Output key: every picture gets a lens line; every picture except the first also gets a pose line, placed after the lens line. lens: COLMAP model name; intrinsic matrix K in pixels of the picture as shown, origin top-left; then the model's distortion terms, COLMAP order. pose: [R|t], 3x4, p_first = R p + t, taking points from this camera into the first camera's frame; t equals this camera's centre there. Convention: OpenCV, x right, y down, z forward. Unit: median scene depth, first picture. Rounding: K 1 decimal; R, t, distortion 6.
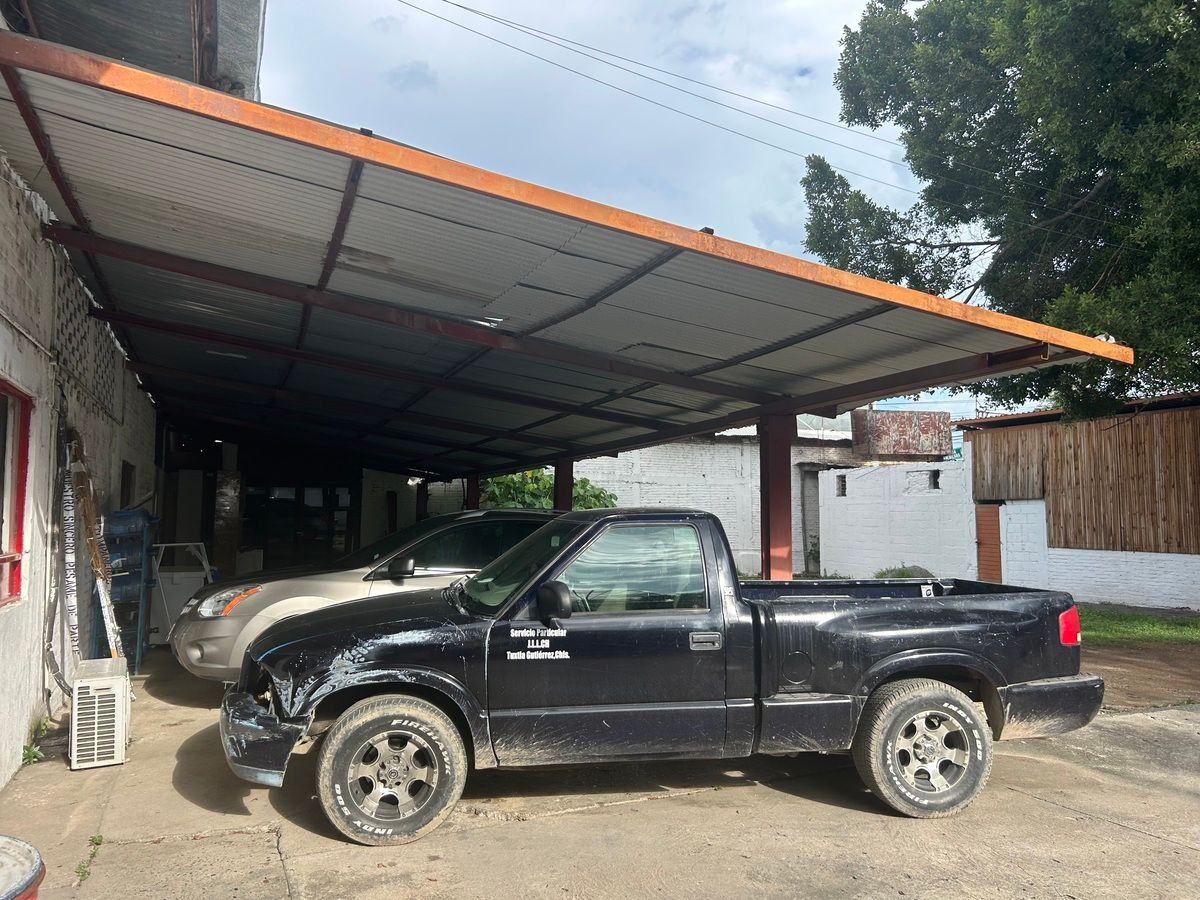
lens RADIAL K [[883.0, 0, 600.0], [0, 883.0, 450.0], [0, 0, 1]] dist [-0.001089, -0.007275]
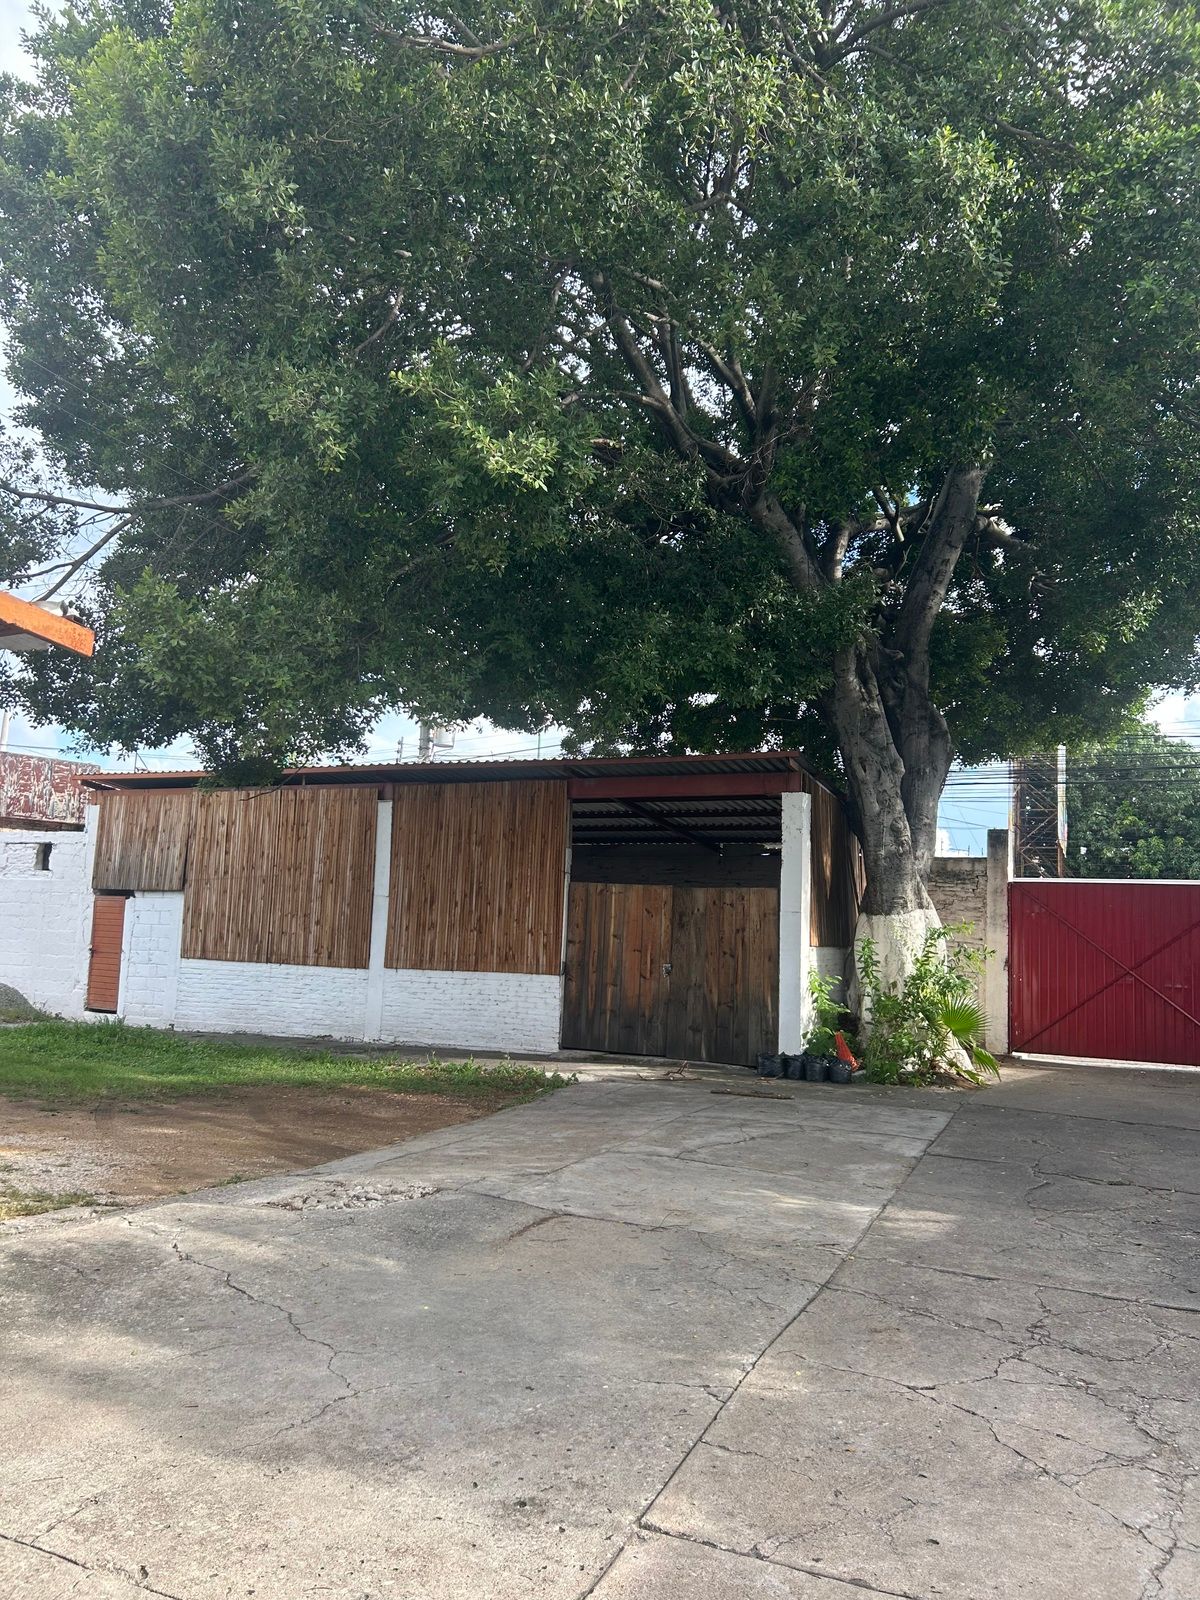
lens RADIAL K [[1177.3, 0, 600.0], [0, 1177.3, 800.0], [0, 0, 1]] dist [-0.001089, -0.007275]
pose [[0.736354, 0.095613, 0.669807, 0.099860], [-0.080290, 0.995318, -0.053812, 0.005231], [-0.671816, -0.014154, 0.740583, 0.050039]]
